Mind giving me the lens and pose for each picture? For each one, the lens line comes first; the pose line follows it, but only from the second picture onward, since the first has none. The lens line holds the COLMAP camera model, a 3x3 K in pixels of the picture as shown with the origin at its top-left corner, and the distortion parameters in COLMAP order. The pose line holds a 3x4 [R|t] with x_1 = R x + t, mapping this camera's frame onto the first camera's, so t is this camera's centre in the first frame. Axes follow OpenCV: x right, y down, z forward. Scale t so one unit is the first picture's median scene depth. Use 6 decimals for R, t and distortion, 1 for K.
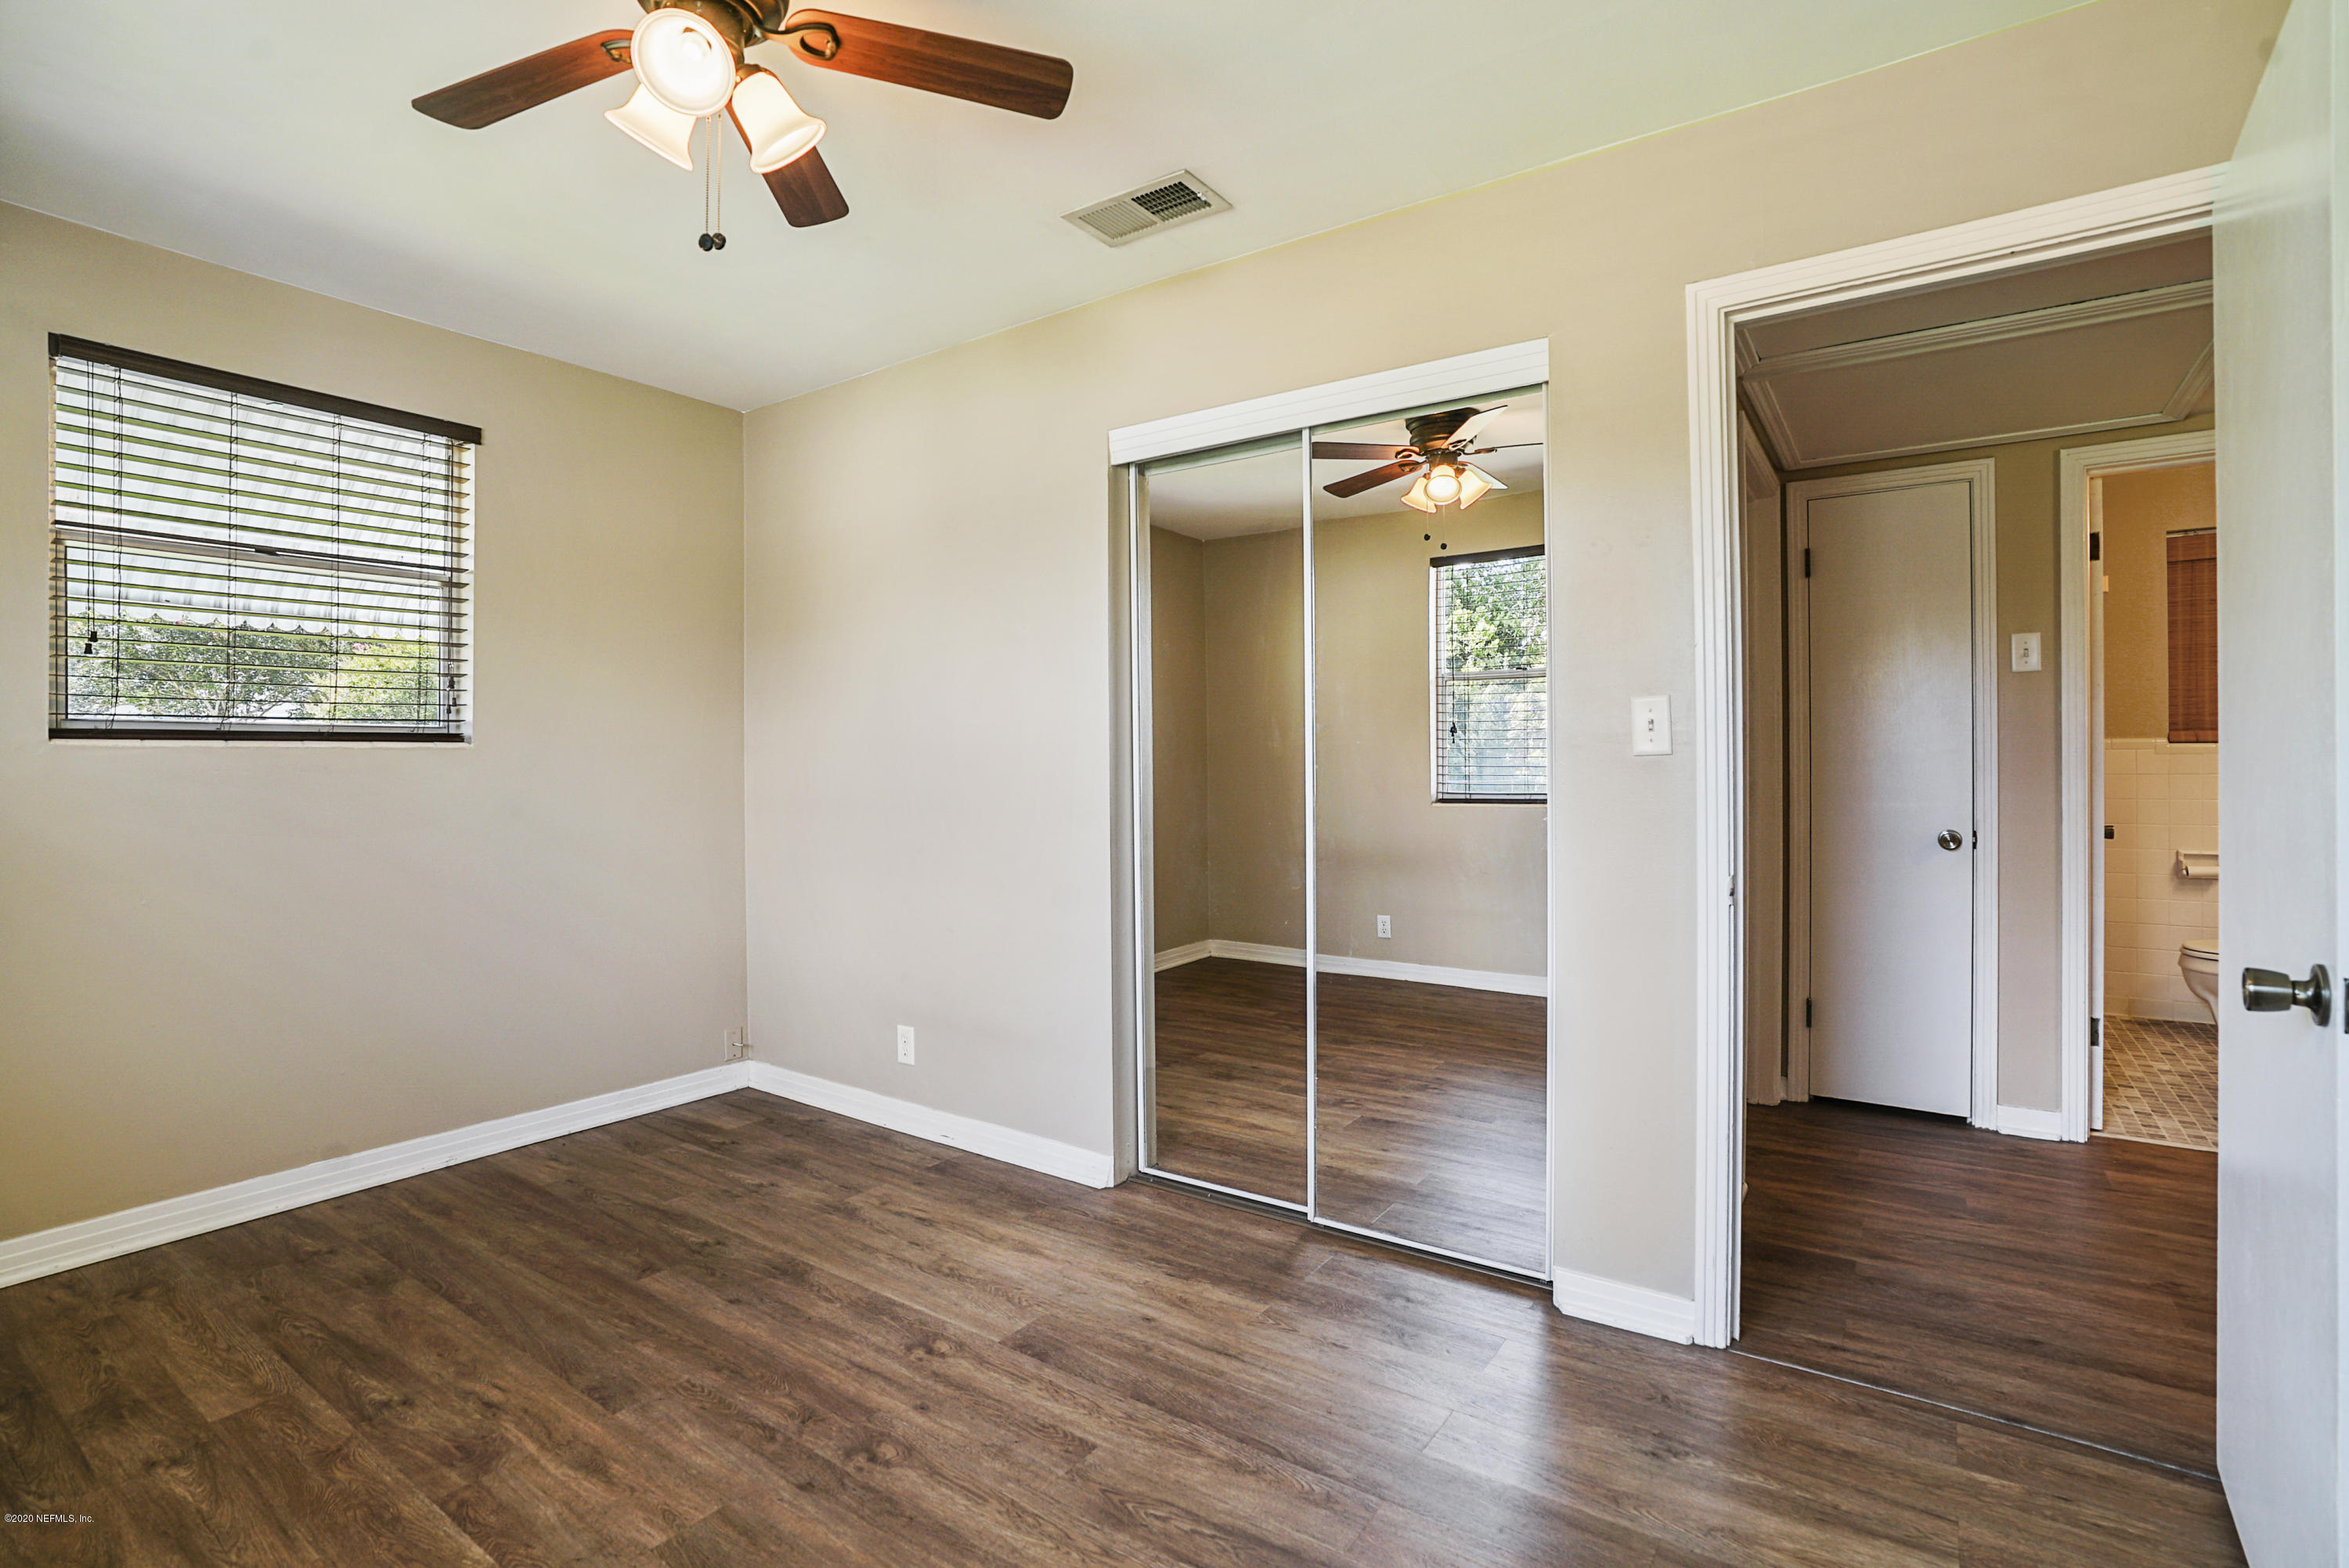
lens RADIAL K [[1086.4, 0, 1187.7], [0, 1086.4, 770.4], [0, 0, 1]] dist [-0.047361, 0.010608]
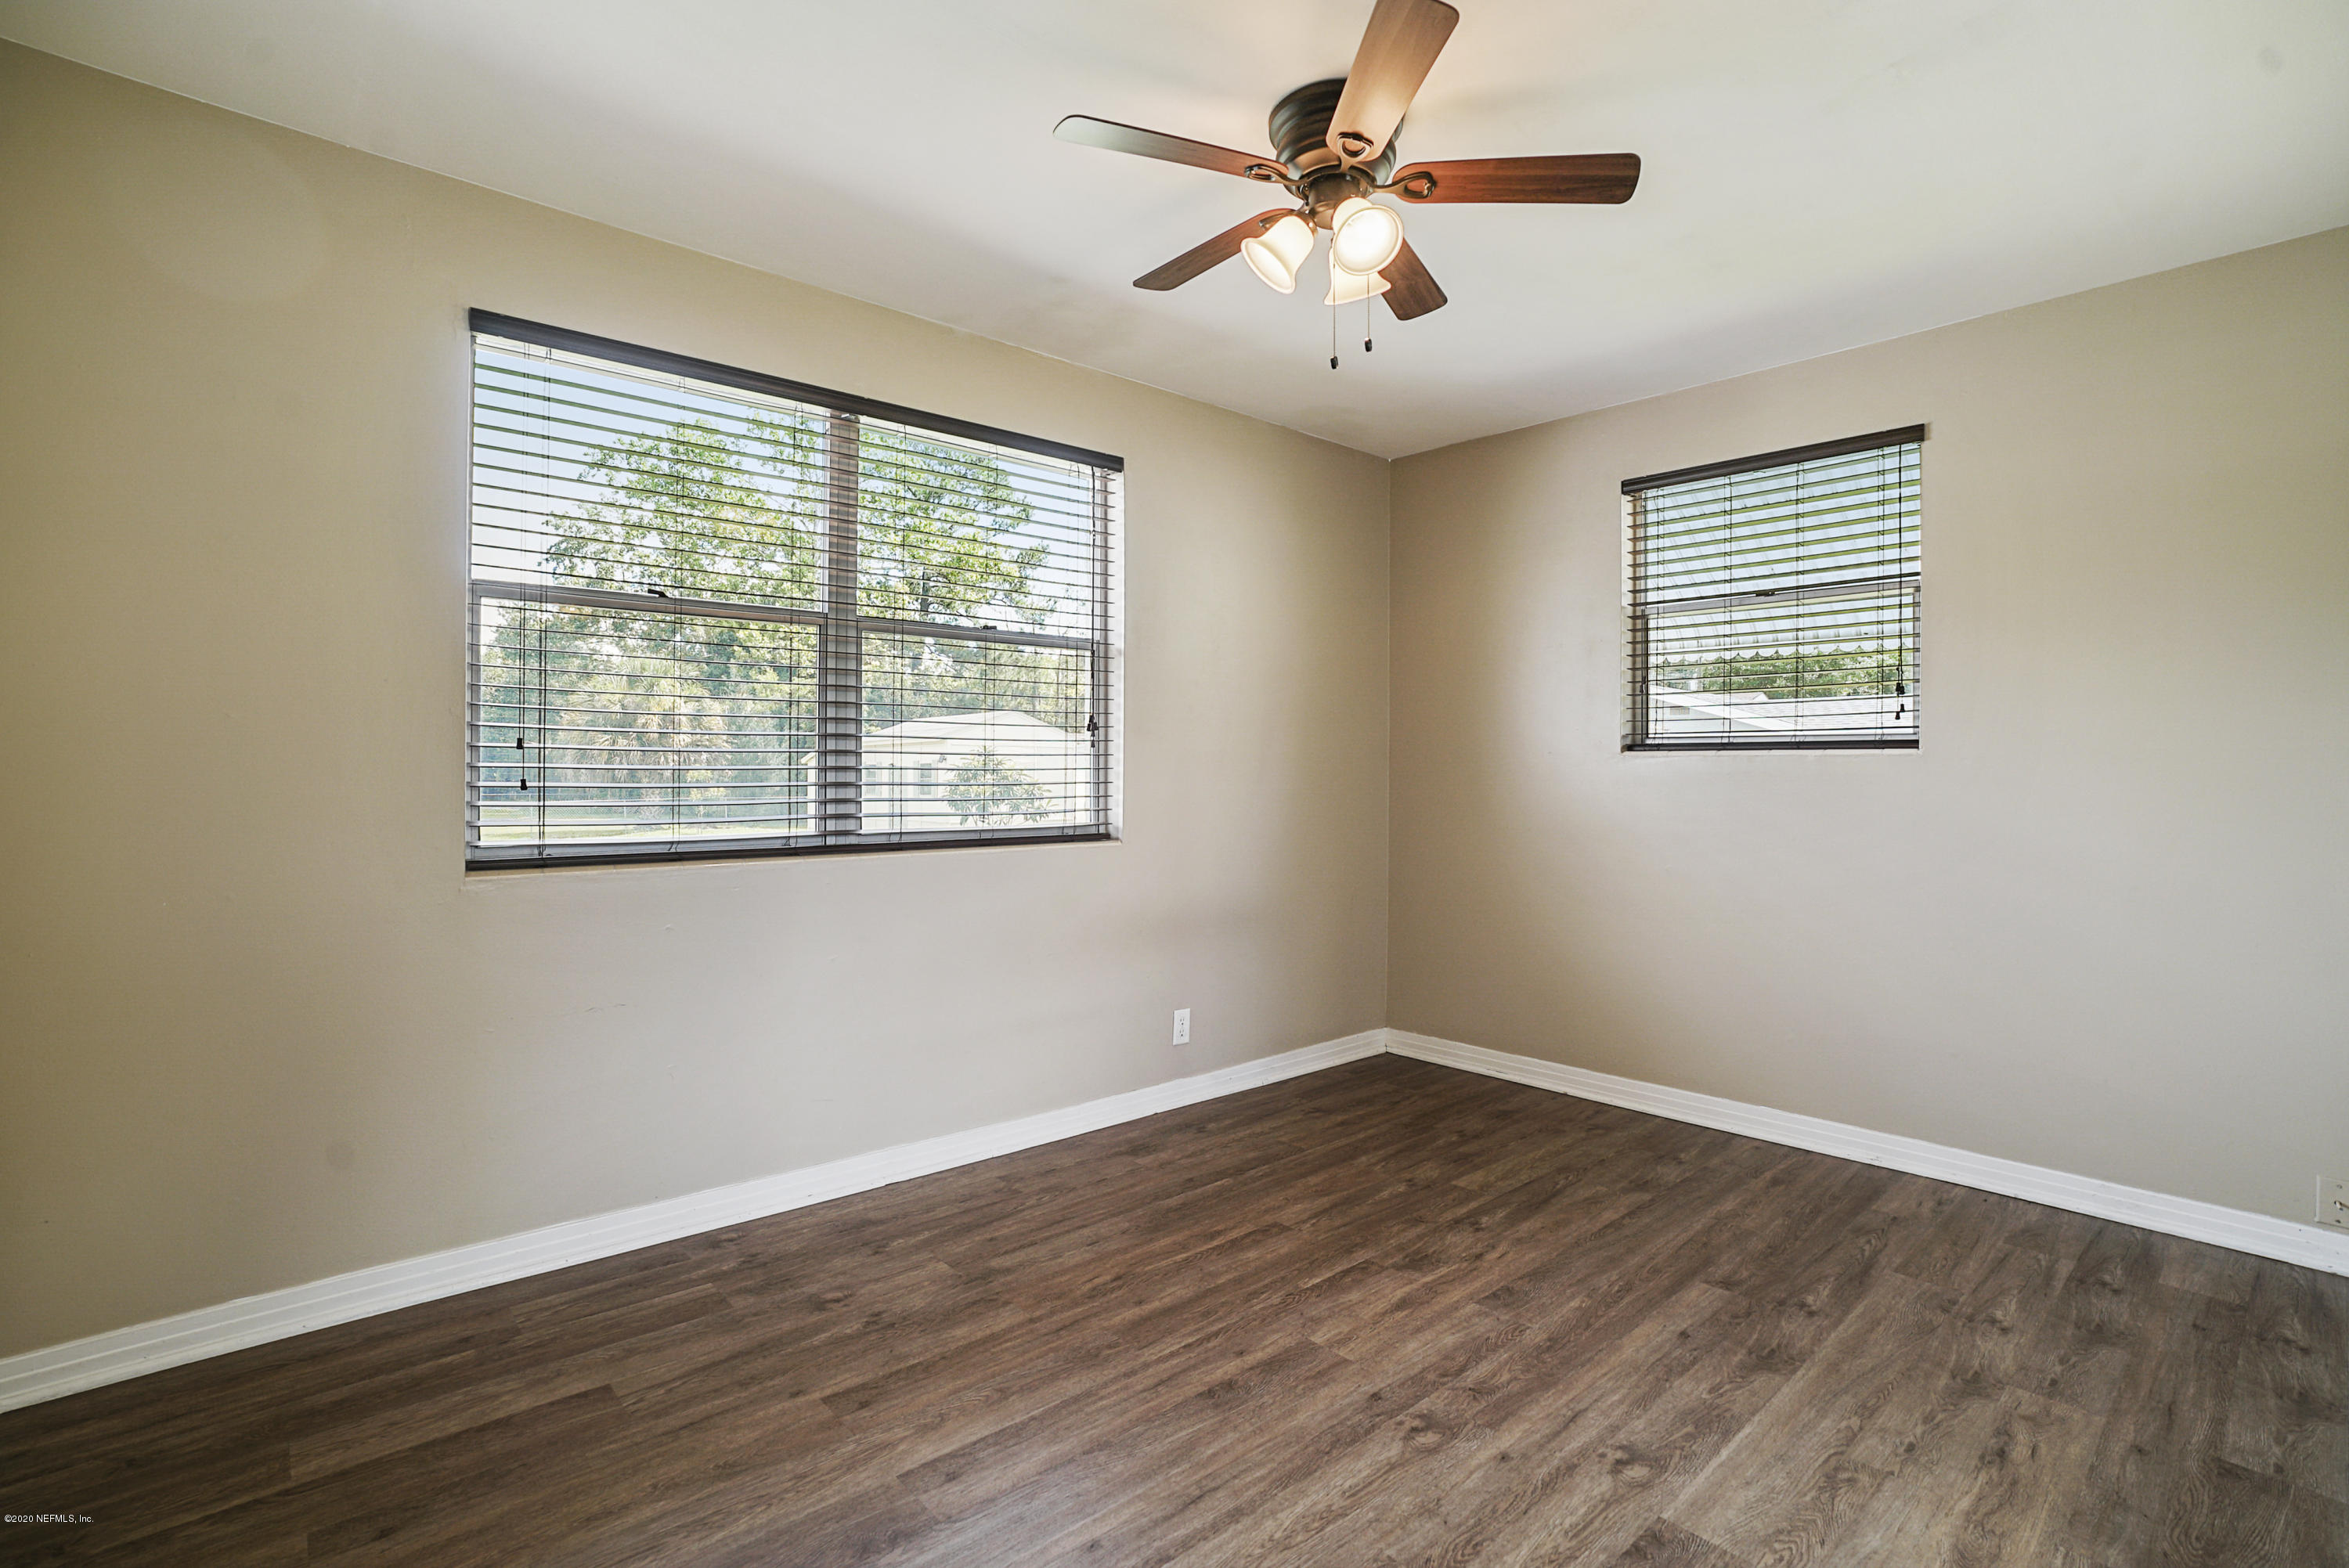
lens RADIAL K [[1086.4, 0, 1172.7], [0, 1086.4, 774.5], [0, 0, 1]] dist [-0.047361, 0.010608]
pose [[-0.225101, 0.011422, -0.974269, 0.596496], [-0.013410, 0.999800, 0.014820, -0.010751], [0.974243, 0.016401, -0.224903, 0.759274]]
